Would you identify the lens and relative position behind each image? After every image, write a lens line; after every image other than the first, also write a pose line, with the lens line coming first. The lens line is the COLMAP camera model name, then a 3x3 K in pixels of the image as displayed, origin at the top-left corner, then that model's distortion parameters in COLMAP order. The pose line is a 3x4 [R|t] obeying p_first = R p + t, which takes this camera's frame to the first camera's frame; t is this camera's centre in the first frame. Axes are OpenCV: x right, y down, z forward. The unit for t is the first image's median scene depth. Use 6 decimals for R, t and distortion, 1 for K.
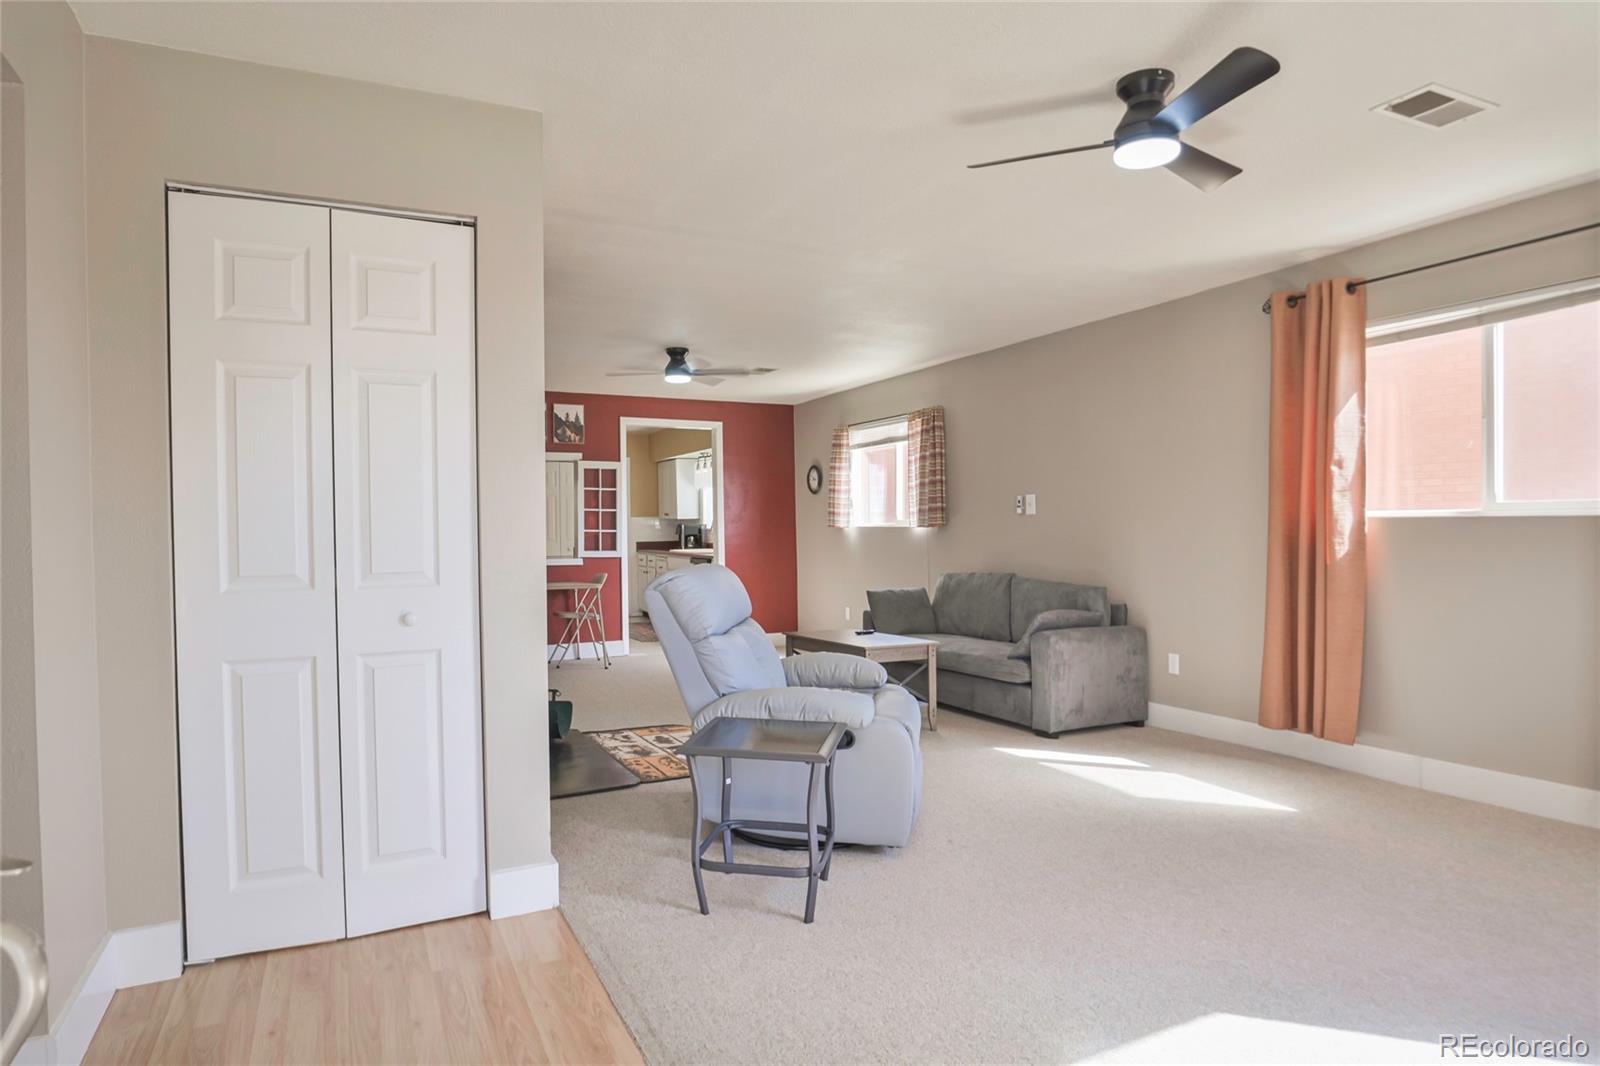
lens RADIAL K [[923.3, 0, 810.4], [0, 923.3, 536.9], [0, 0, 1]] dist [-0.028284, 0.001947]
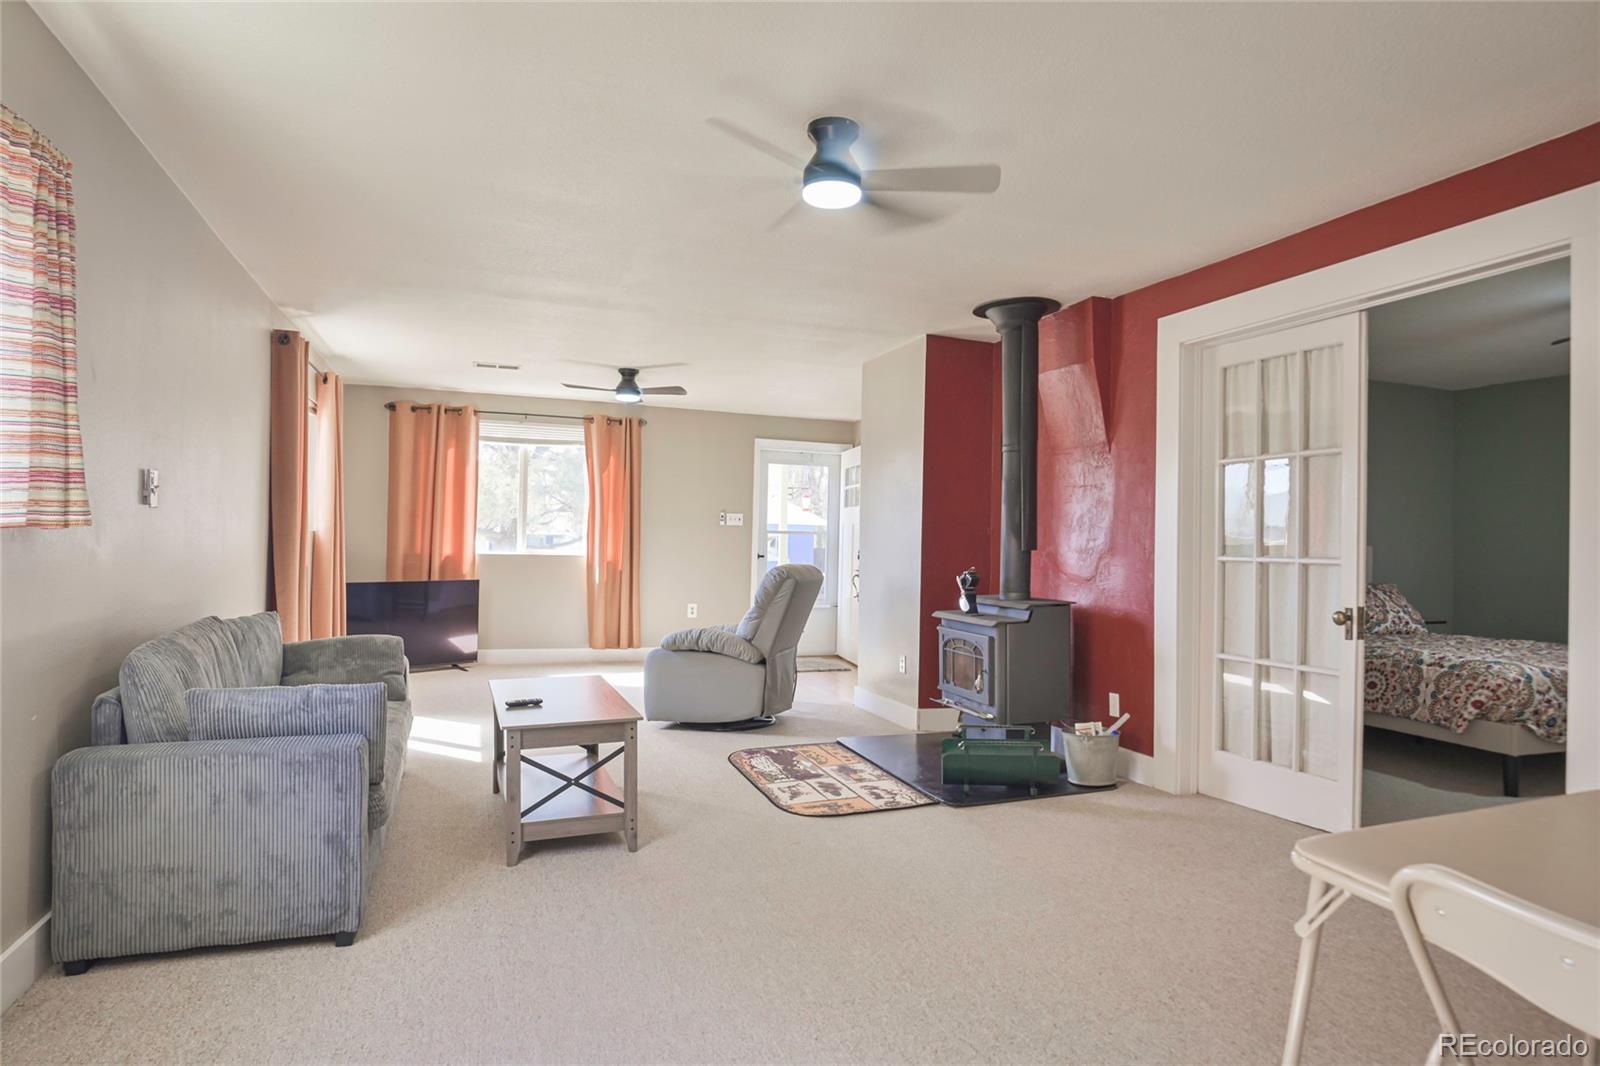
lens RADIAL K [[917.6, 0, 810.9], [0, 917.6, 539.0], [0, 0, 1]] dist [-0.040254, 0.012824]
pose [[-0.993541, -0.006968, 0.113260, -0.145102], [-0.006495, 0.999969, 0.004549, -0.008391], [-0.113288, 0.003784, -0.993555, 1.129942]]
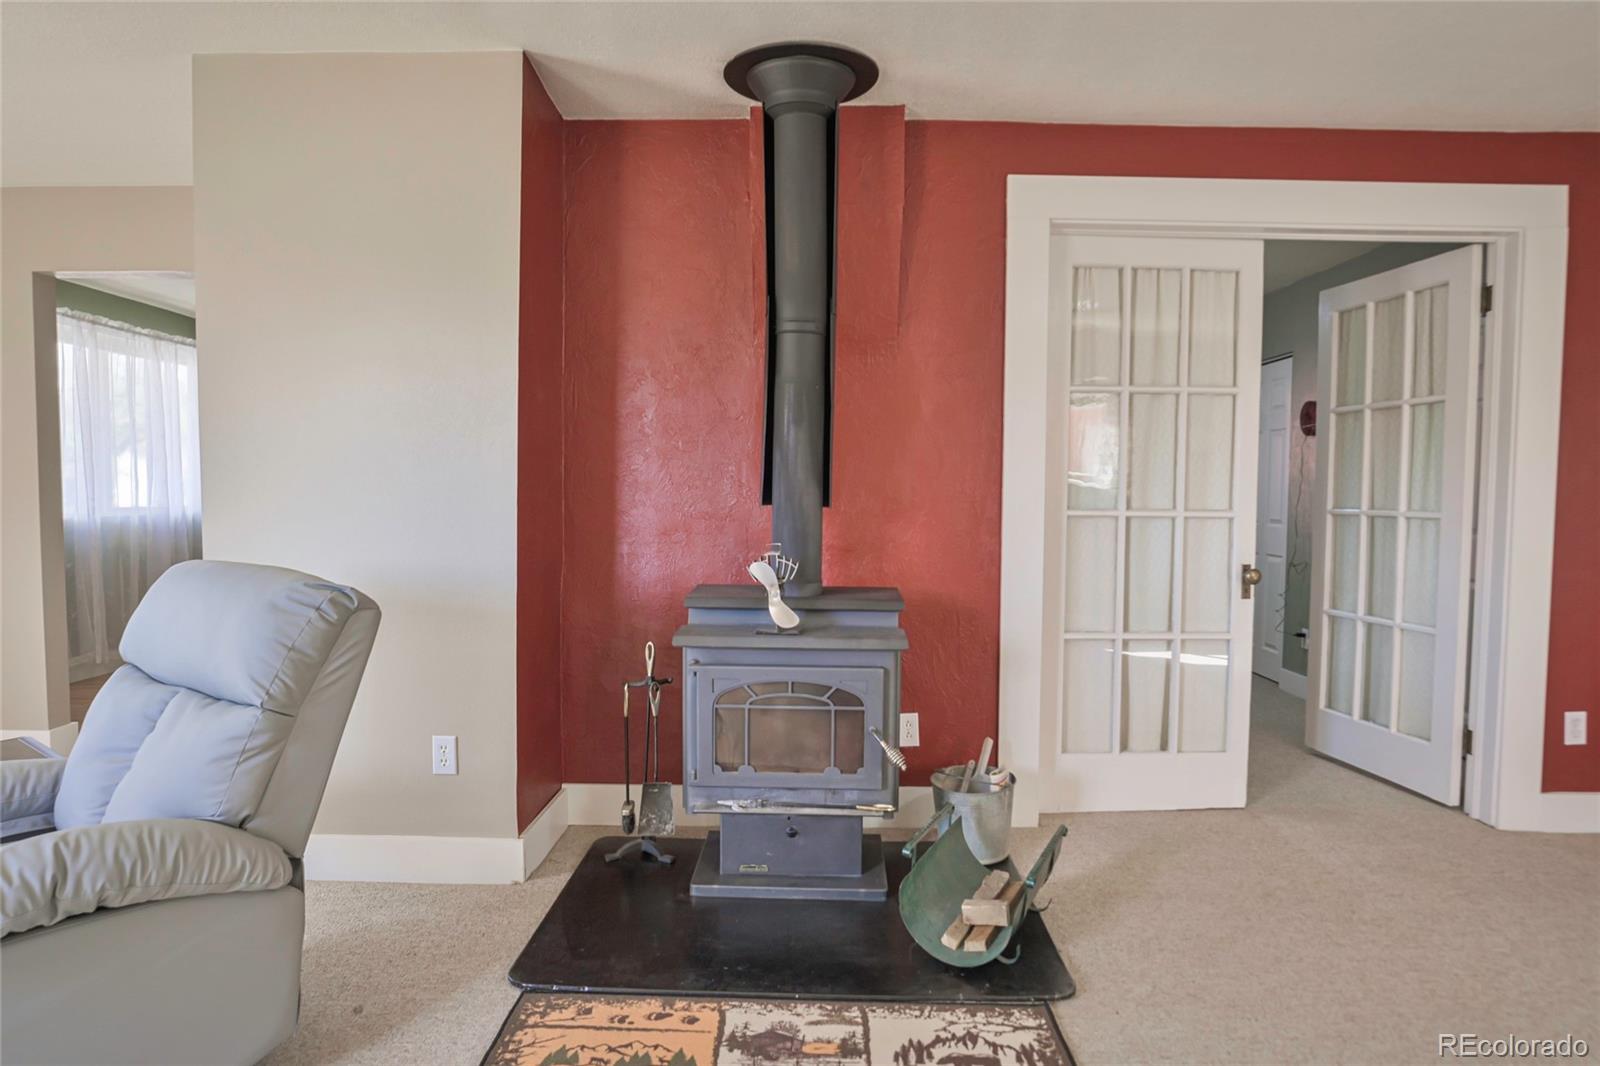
lens RADIAL K [[917.6, 0, 810.9], [0, 917.6, 539.0], [0, 0, 1]] dist [-0.040254, 0.012824]
pose [[-0.459234, 0.054525, -0.886640, 0.089773], [-0.011479, 0.997667, 0.067298, -0.011005], [0.888241, 0.041083, -0.457536, 0.686158]]
